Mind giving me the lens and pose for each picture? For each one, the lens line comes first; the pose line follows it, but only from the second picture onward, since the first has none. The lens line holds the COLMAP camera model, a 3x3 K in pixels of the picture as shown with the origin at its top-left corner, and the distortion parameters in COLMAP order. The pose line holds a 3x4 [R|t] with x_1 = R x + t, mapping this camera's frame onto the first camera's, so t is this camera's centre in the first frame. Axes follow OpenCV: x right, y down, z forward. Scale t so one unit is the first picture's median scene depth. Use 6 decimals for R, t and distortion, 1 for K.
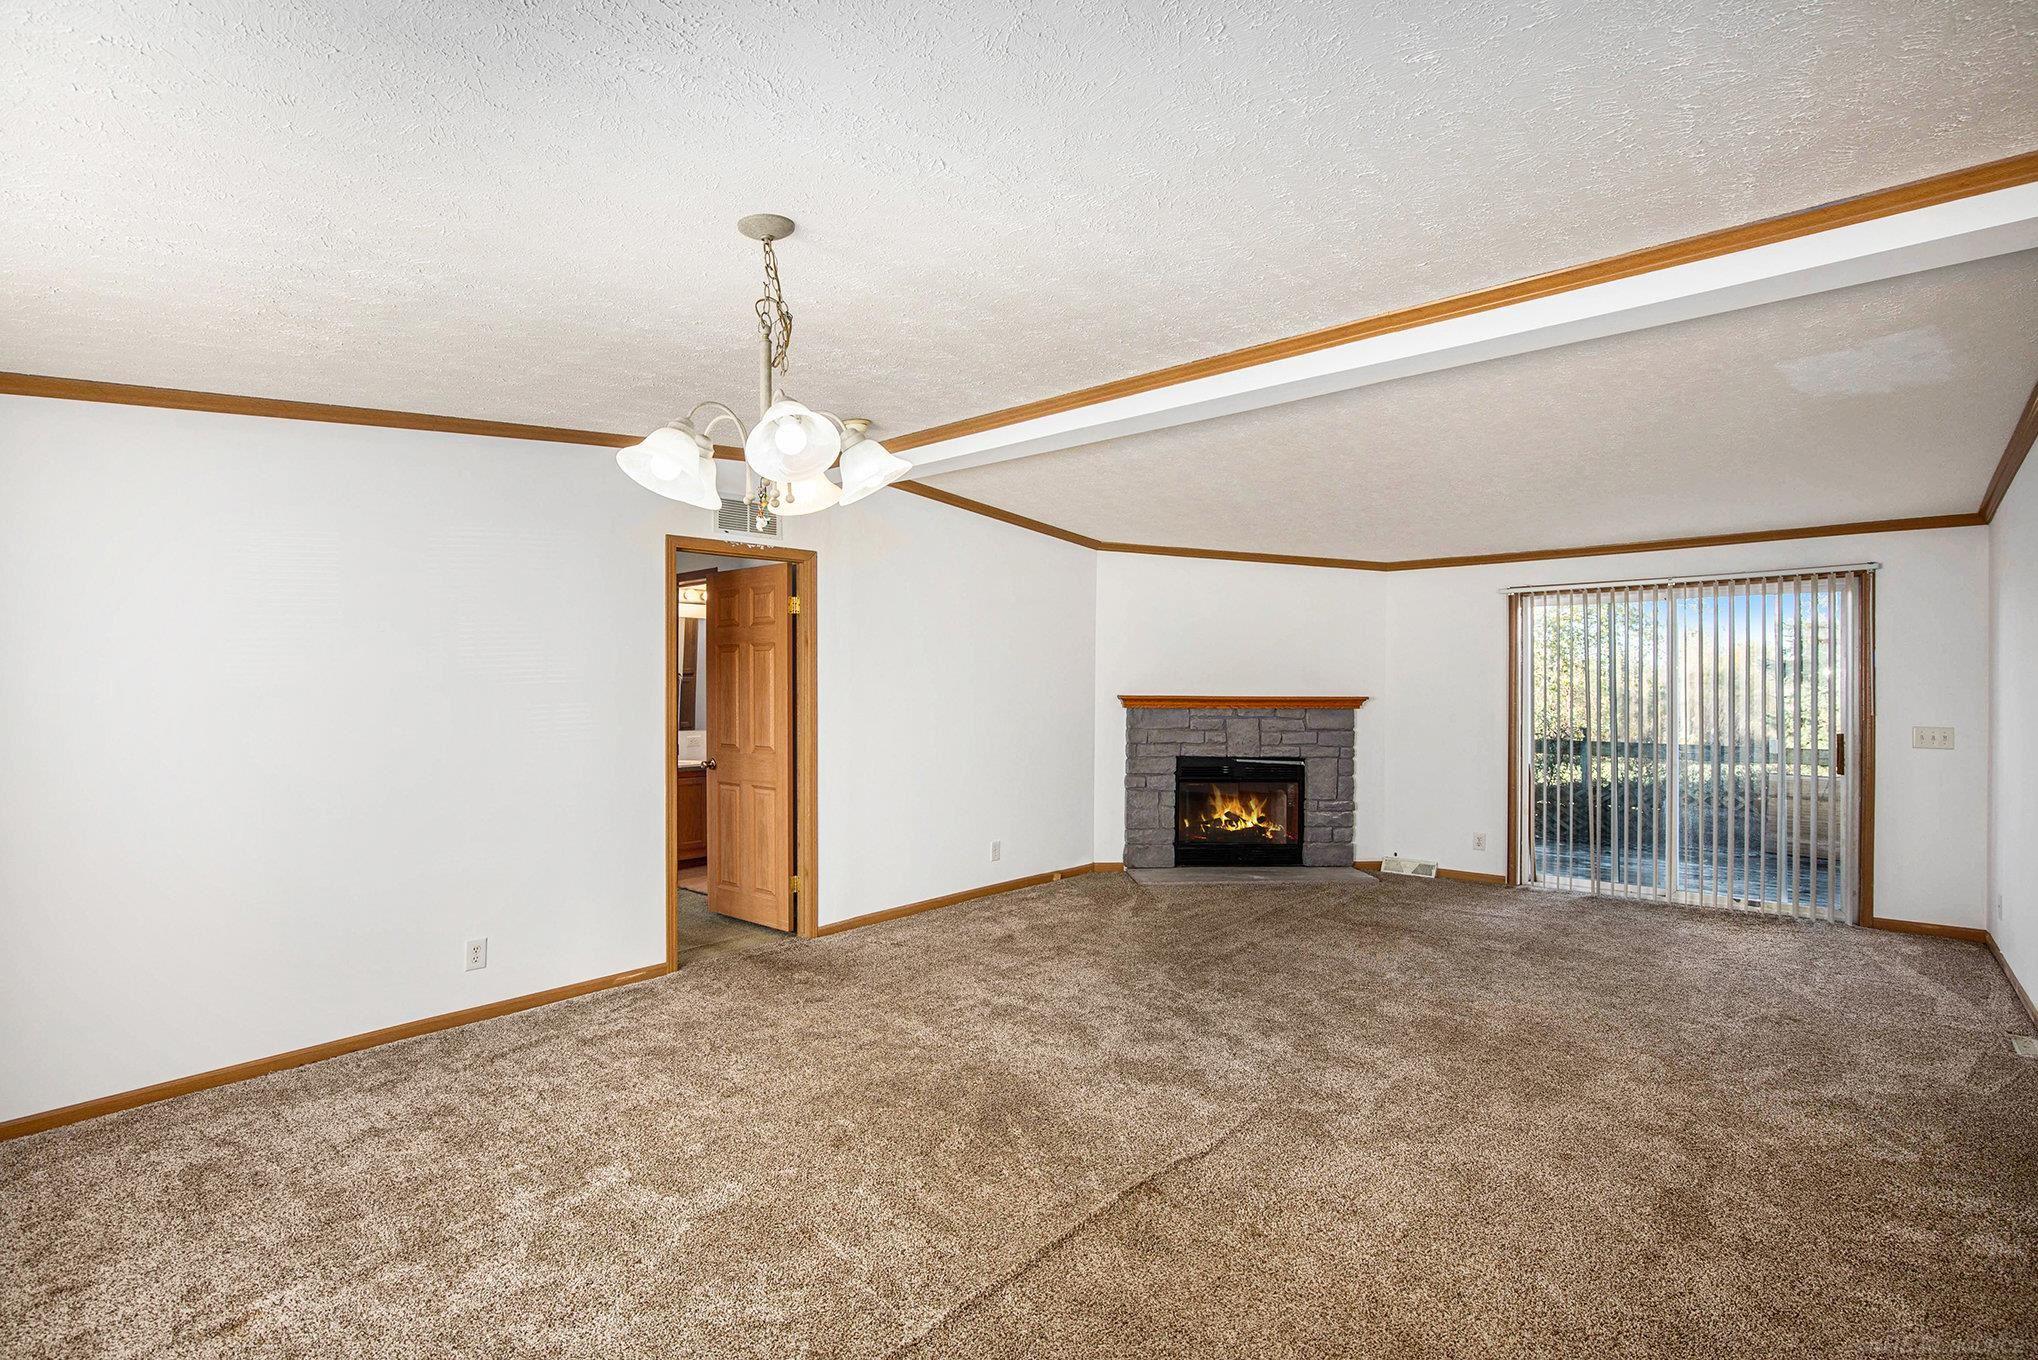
lens RADIAL K [[975.9, 0, 1019.0], [0, 975.9, 680.0], [0, 0, 1]] dist [0.000146, 0.000396]
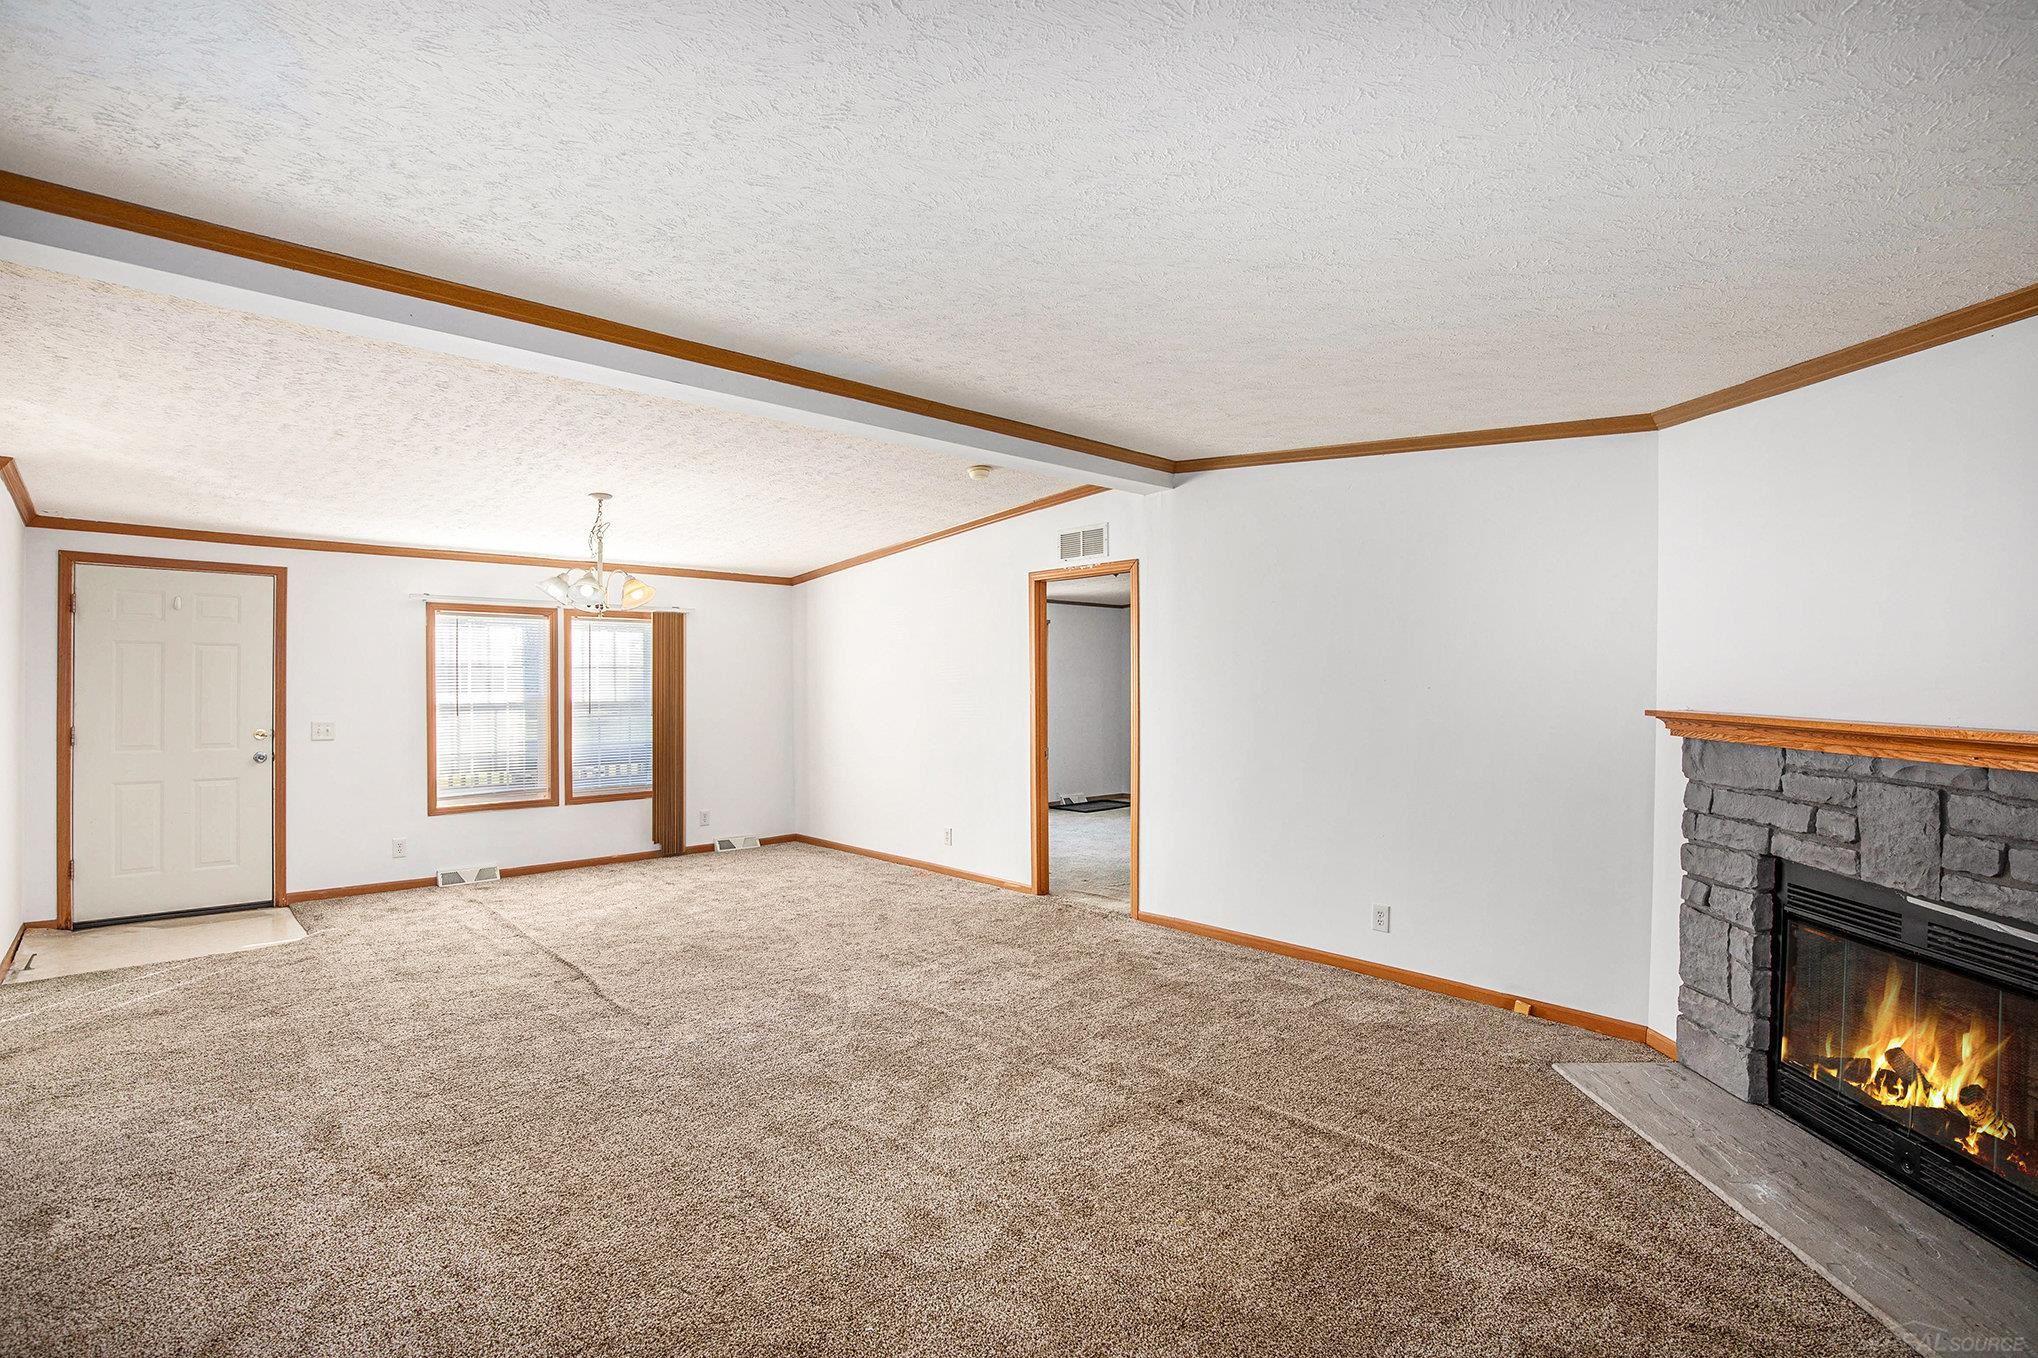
lens RADIAL K [[975.9, 0, 1019.0], [0, 975.9, 679.0], [0, 0, 1]] dist [0.000146, 0.000396]
pose [[-0.122088, 0.004250, -0.992510, 0.632609], [-0.003455, 0.999983, 0.004707, -0.000615], [0.992513, 0.004004, -0.122071, 0.728646]]
